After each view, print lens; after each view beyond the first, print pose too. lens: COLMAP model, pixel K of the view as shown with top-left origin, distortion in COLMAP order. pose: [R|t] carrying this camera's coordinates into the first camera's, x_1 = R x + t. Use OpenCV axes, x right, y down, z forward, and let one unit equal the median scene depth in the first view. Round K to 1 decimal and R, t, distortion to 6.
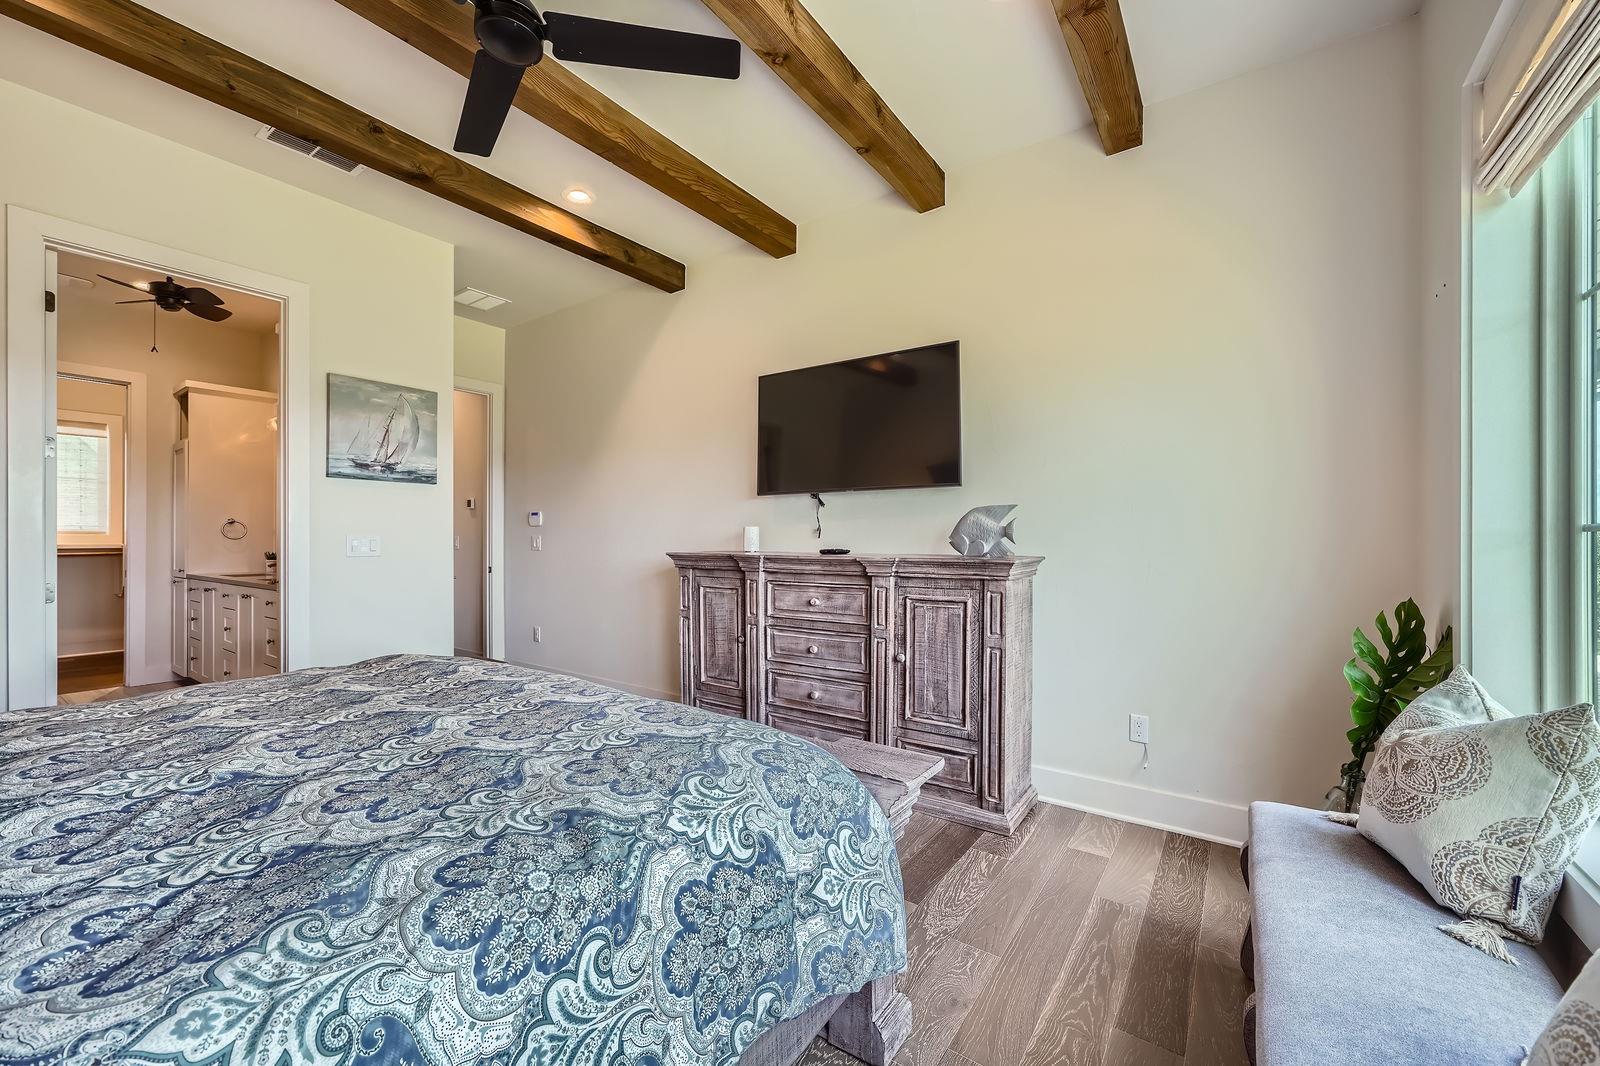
lens RADIAL K [[647.5, 0, 799.4], [0, 647.5, 542.6], [0, 0, 1]] dist [-0.007960, 0.000221]
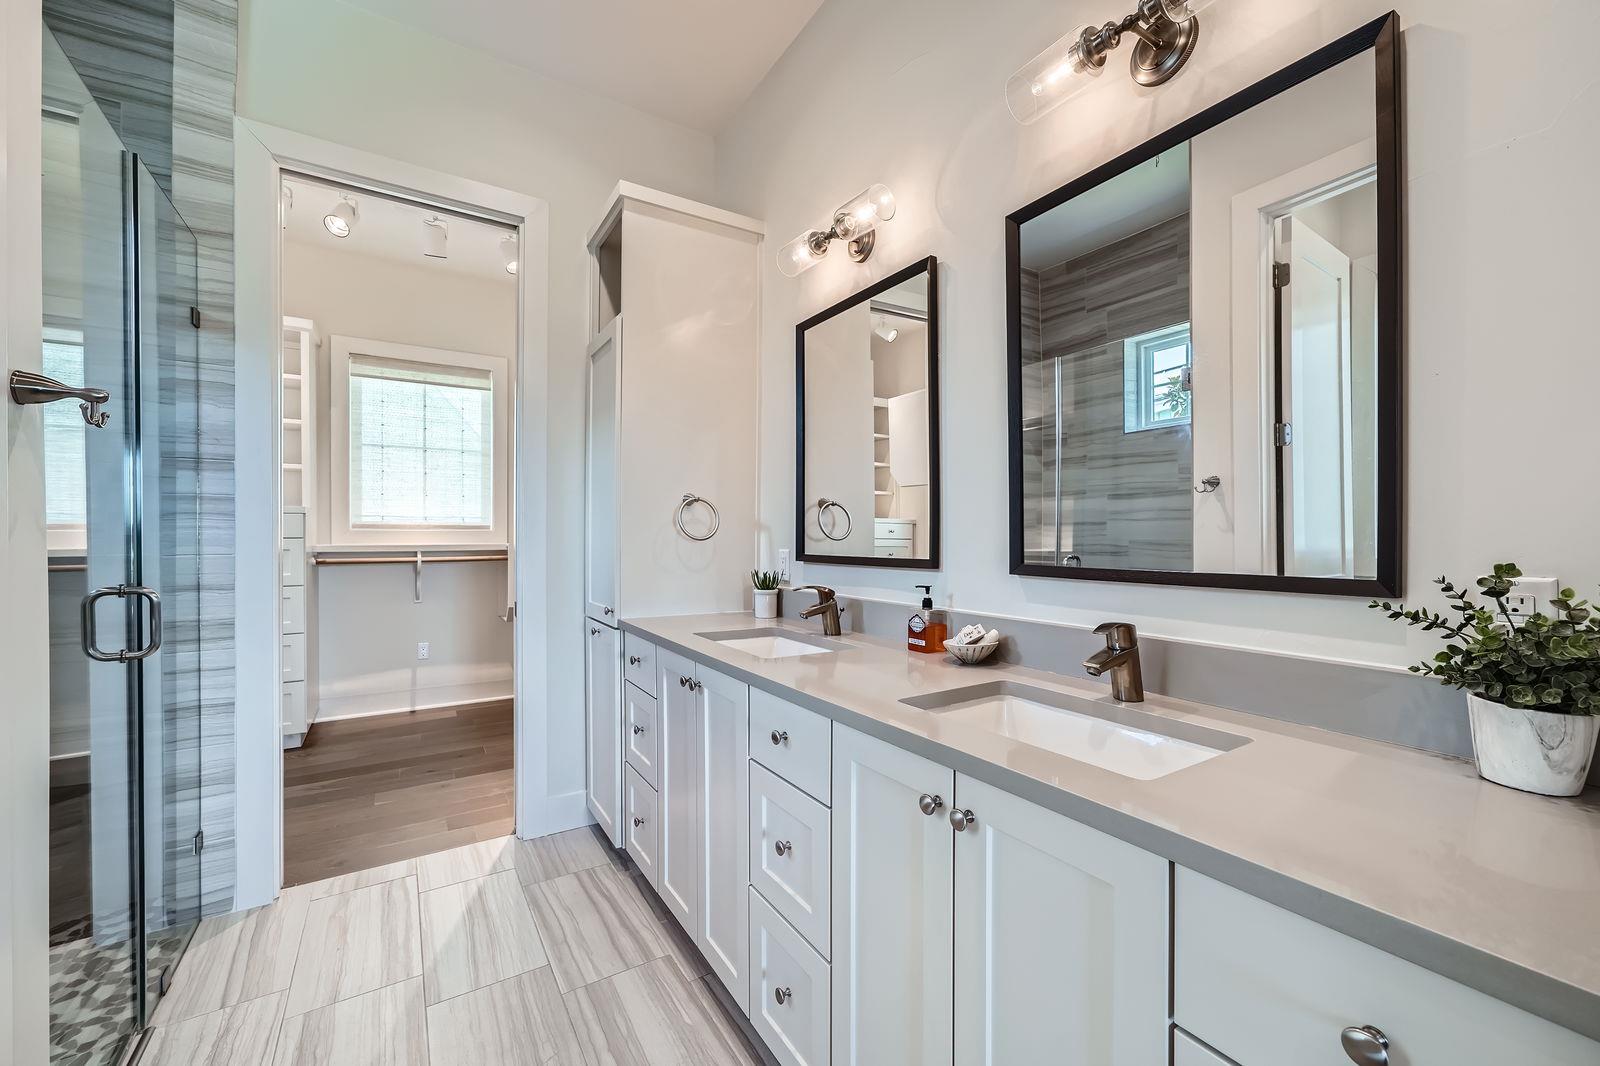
lens RADIAL K [[647.5, 0, 795.4], [0, 647.5, 534.6], [0, 0, 1]] dist [-0.007960, 0.000221]
pose [[0.924212, -0.001312, -0.381877, -0.567232], [-0.000984, 0.999983, -0.005817, -0.005554], [0.381878, 0.005752, 0.924195, 0.537039]]
